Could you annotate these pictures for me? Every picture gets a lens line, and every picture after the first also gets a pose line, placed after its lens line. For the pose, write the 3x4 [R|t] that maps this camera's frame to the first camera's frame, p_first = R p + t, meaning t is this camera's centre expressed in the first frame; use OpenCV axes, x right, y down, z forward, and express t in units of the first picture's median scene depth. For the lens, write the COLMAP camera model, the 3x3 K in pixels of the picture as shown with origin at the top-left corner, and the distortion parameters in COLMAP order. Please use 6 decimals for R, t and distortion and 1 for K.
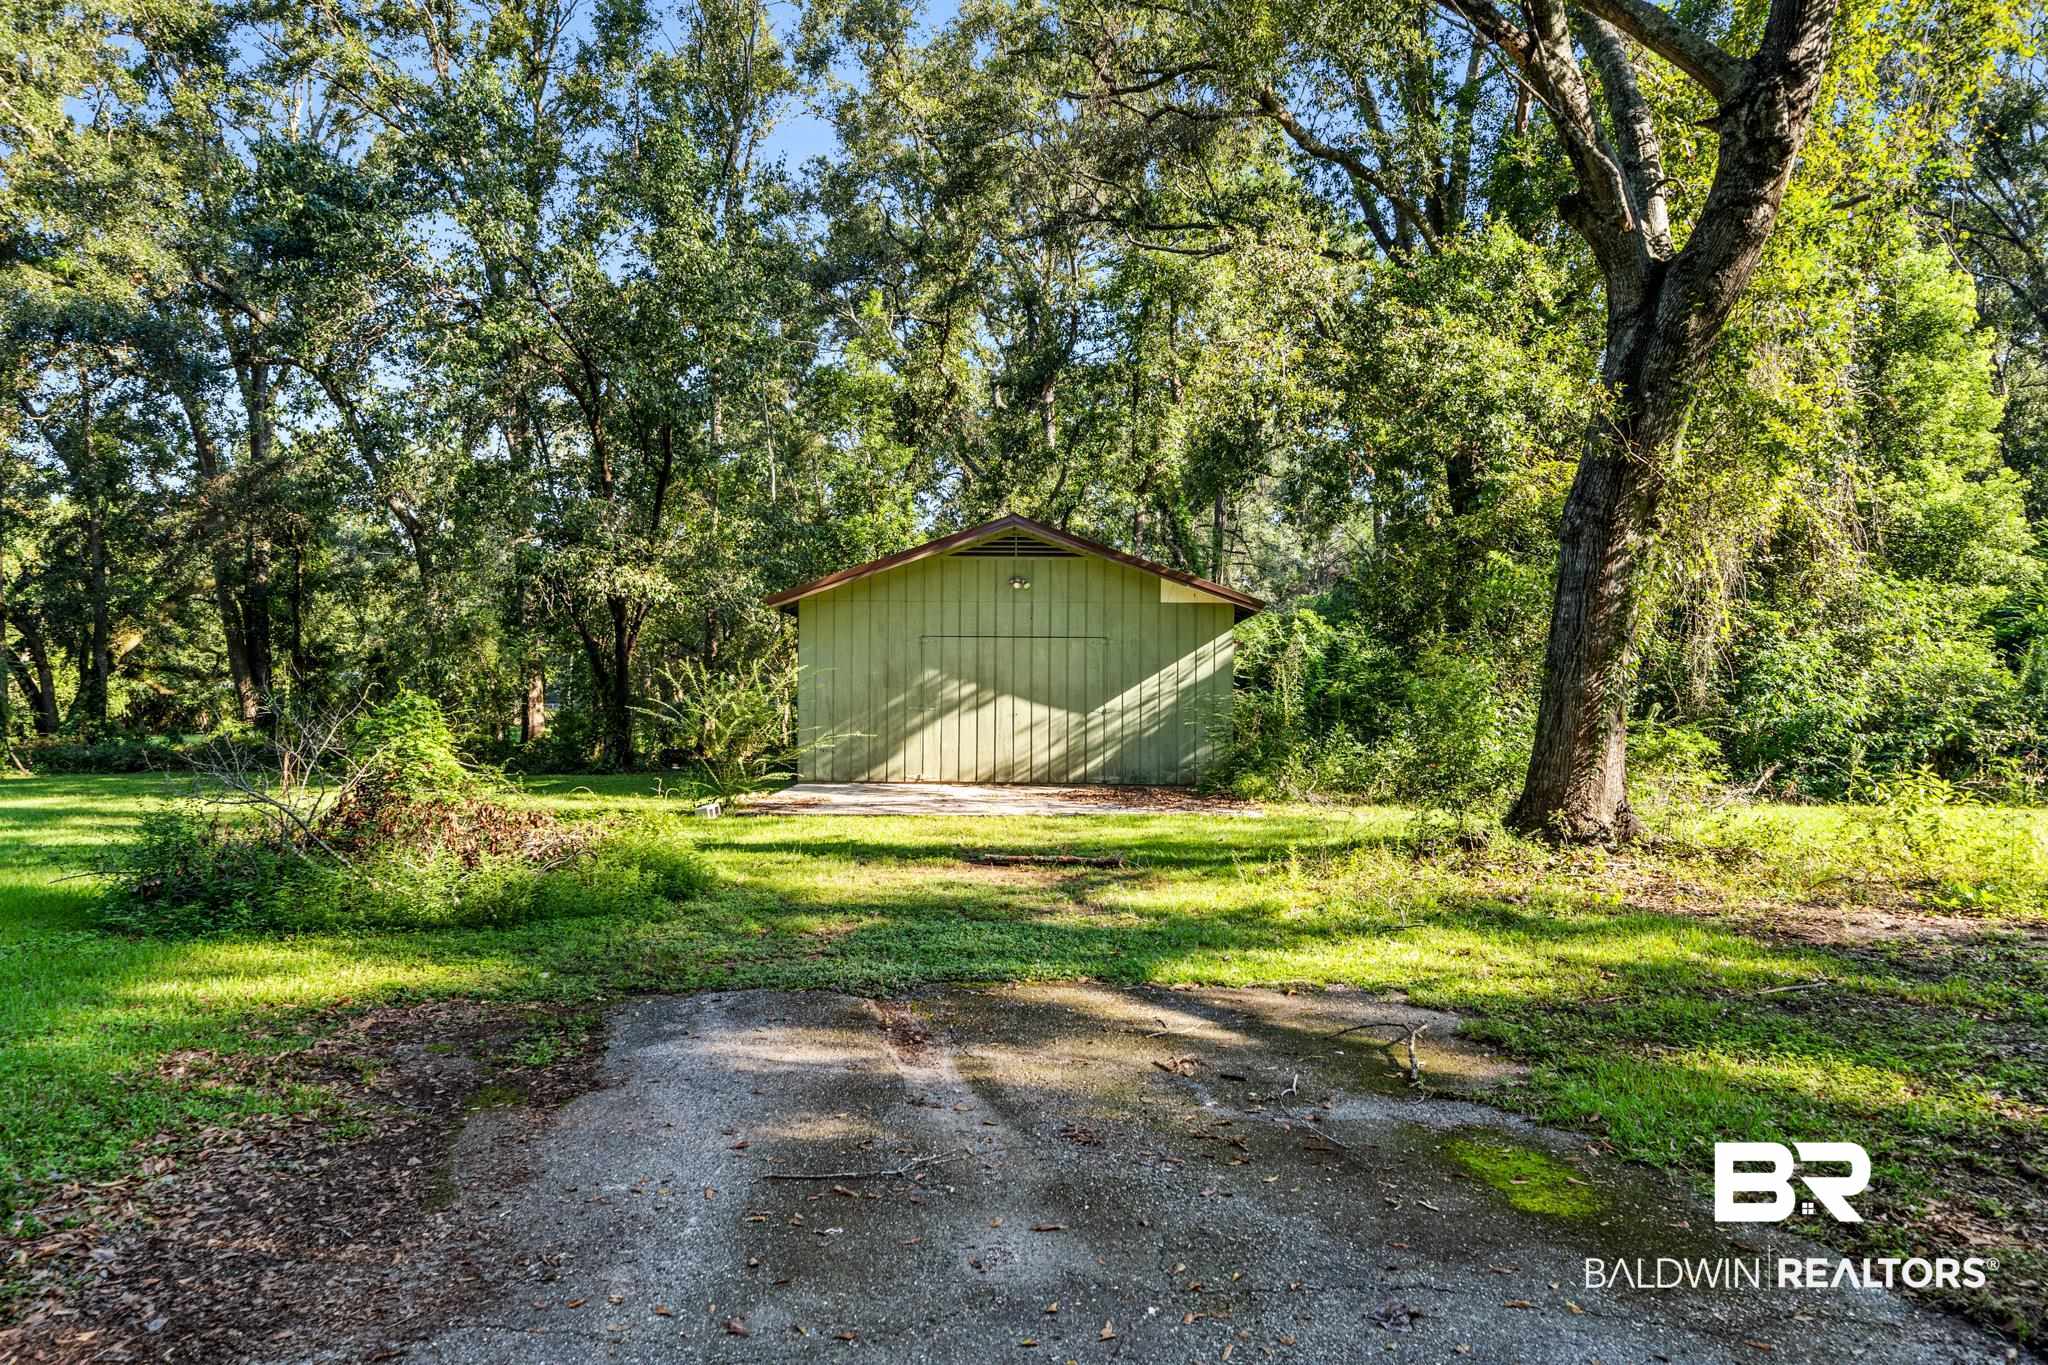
lens RADIAL K [[1354.9, 0, 1030.6], [0, 1354.9, 708.3], [0, 0, 1]] dist [-0.006689, 0.003144]
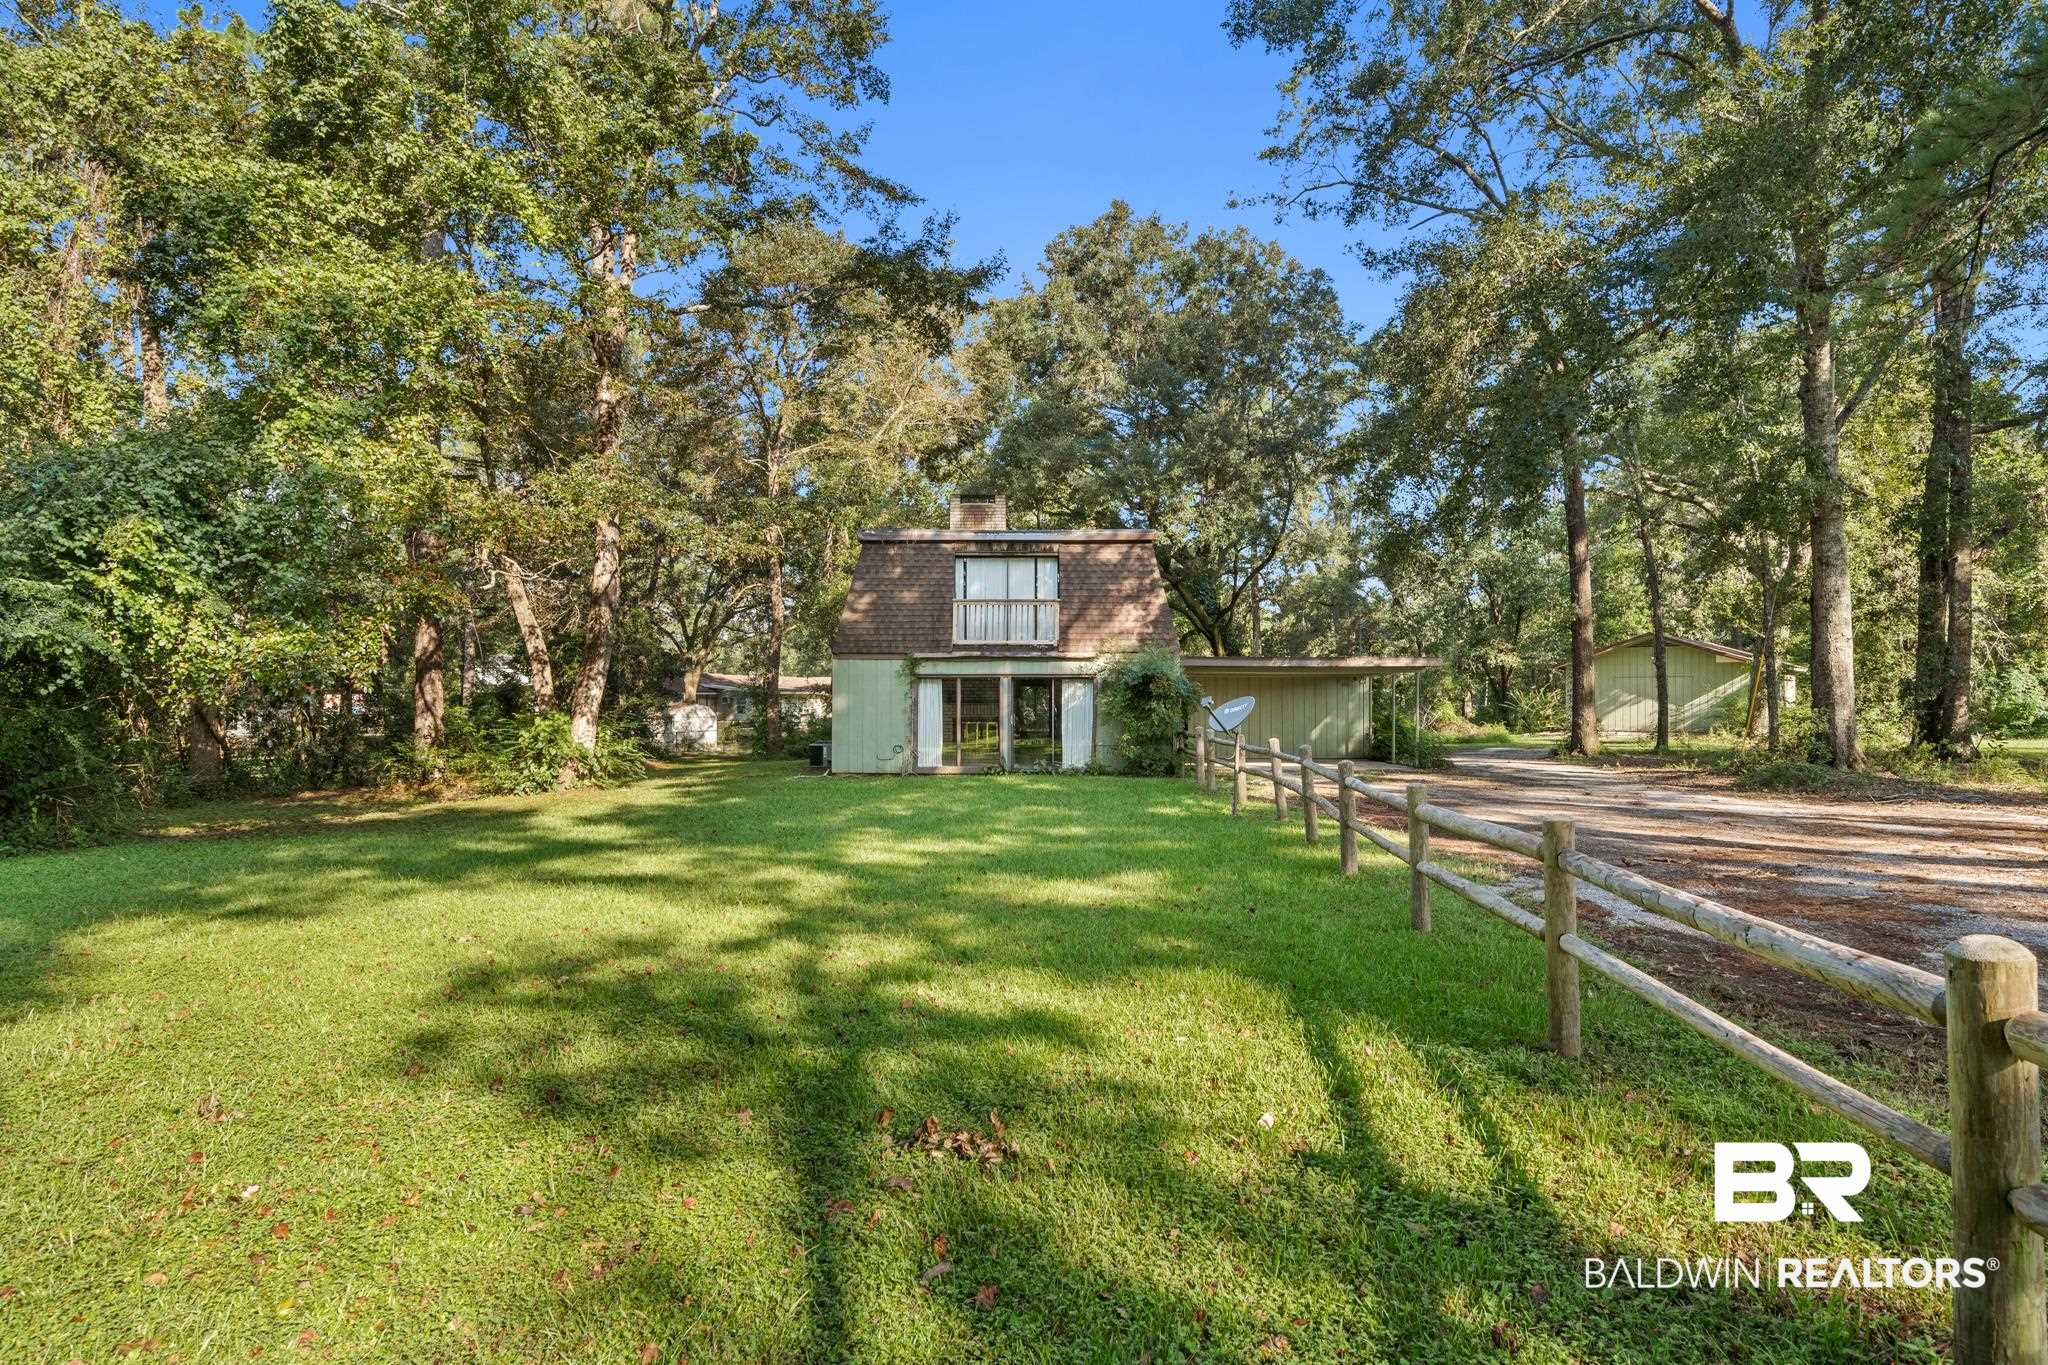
lens RADIAL K [[1050.6, 0, 1032.8], [0, 1050.6, 675.6], [0, 0, 1]] dist [-0.002901, -0.000941]
pose [[0.741954, -0.021692, -0.670100, 0.462337], [0.001338, 0.999522, -0.030875, 0.006646], [0.670450, 0.022012, 0.741628, -1.339451]]
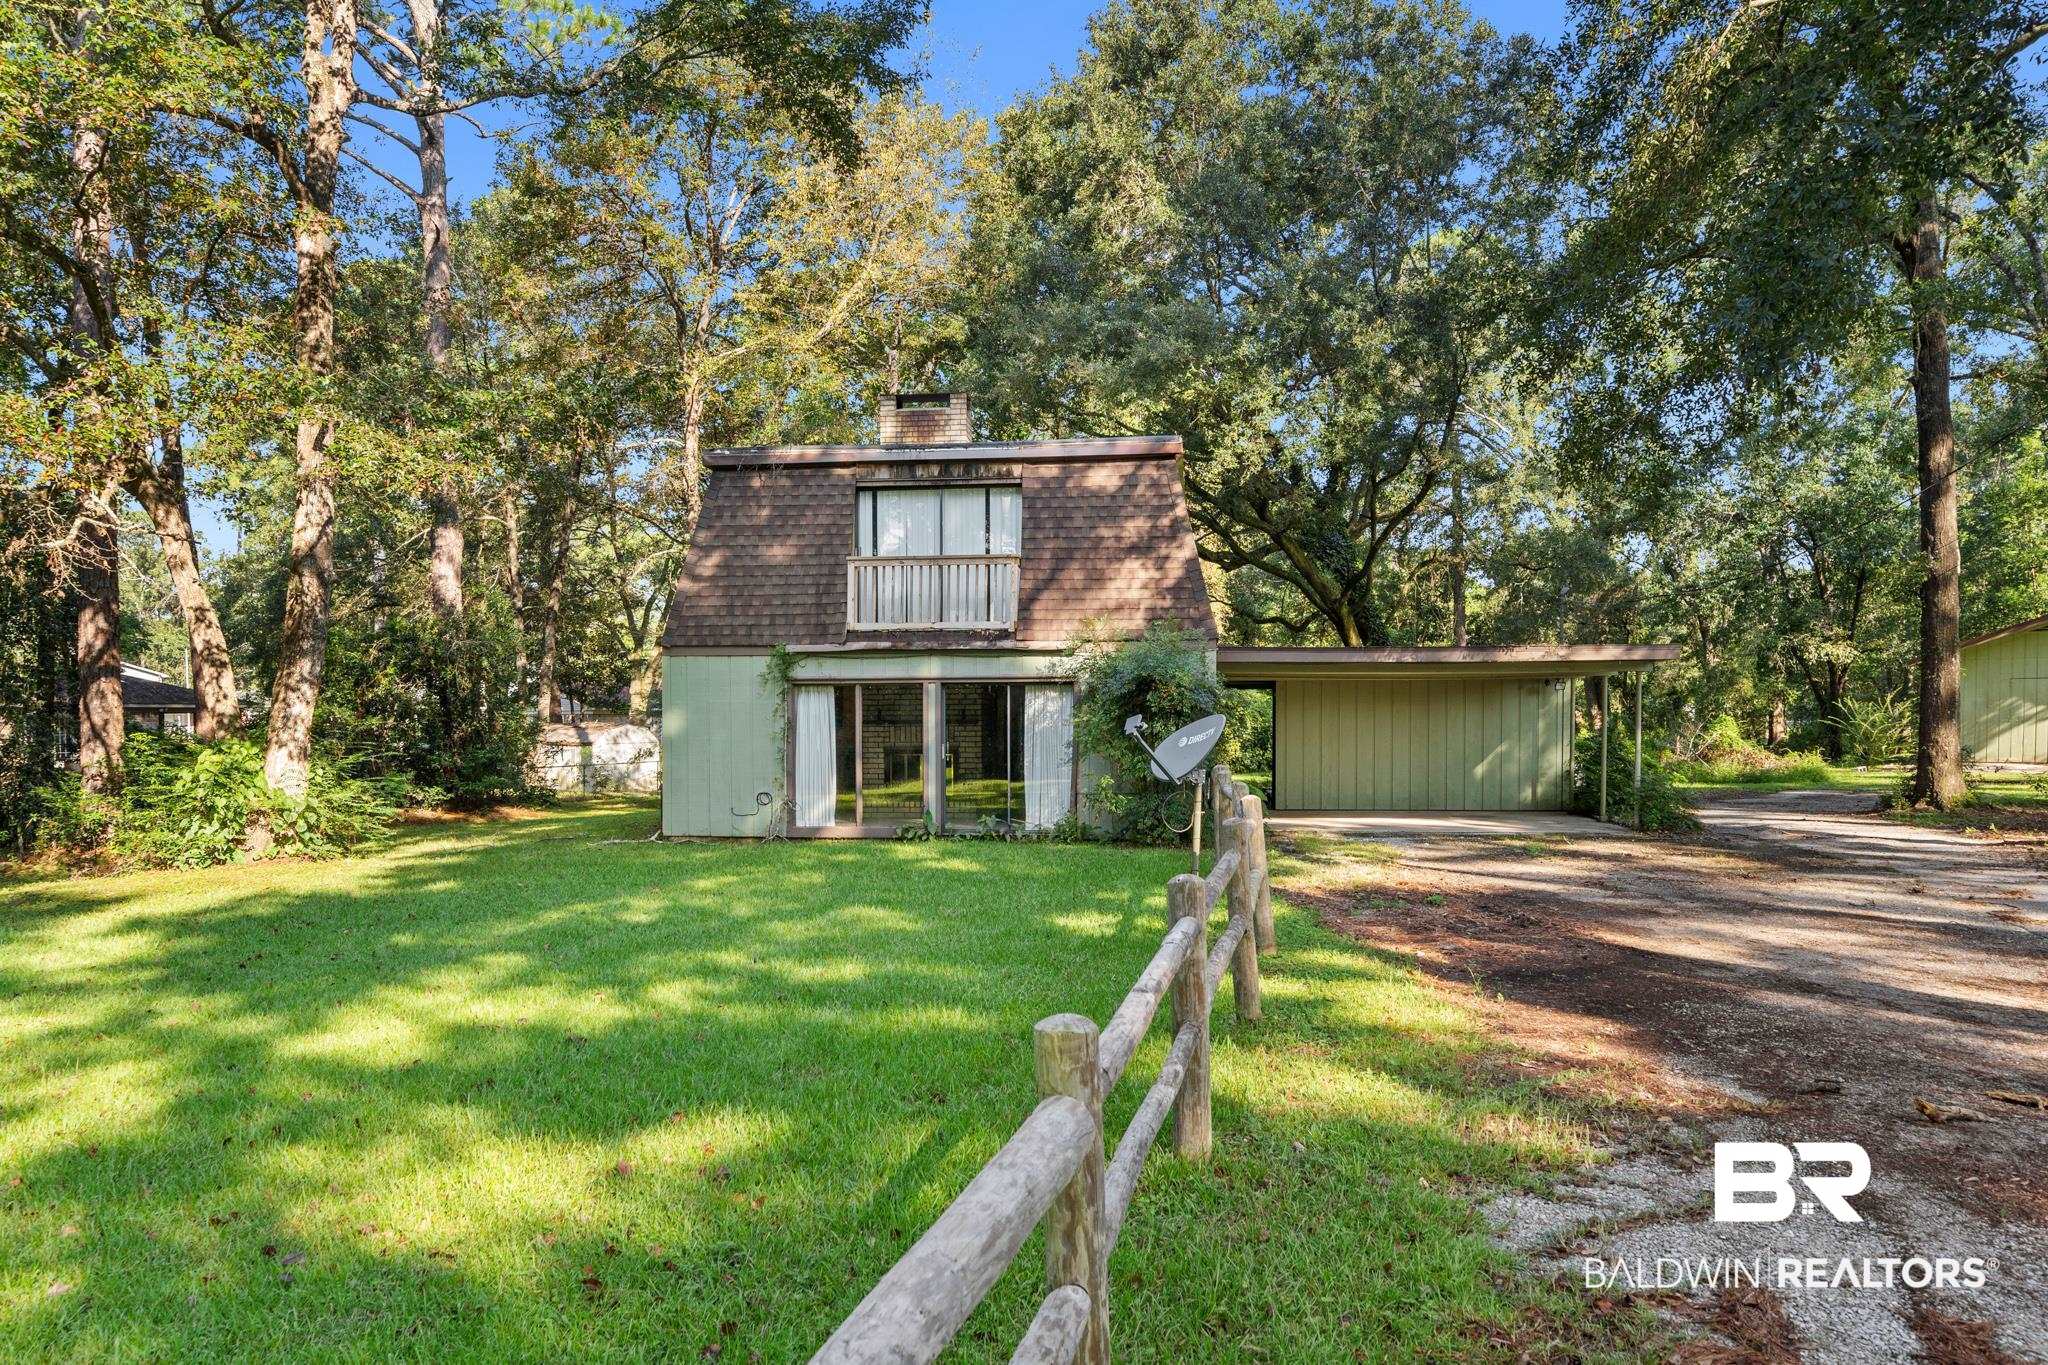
lens RADIAL K [[1413.0, 0, 1023.0], [0, 1413.0, 751.0], [0, 0, 1]] dist [-0.001808, 0.001895]
pose [[0.663082, 0.009610, -0.748485, 0.433277], [0.004418, 0.999850, 0.016752, 0.004094], [0.748534, -0.014415, 0.662940, -1.146842]]
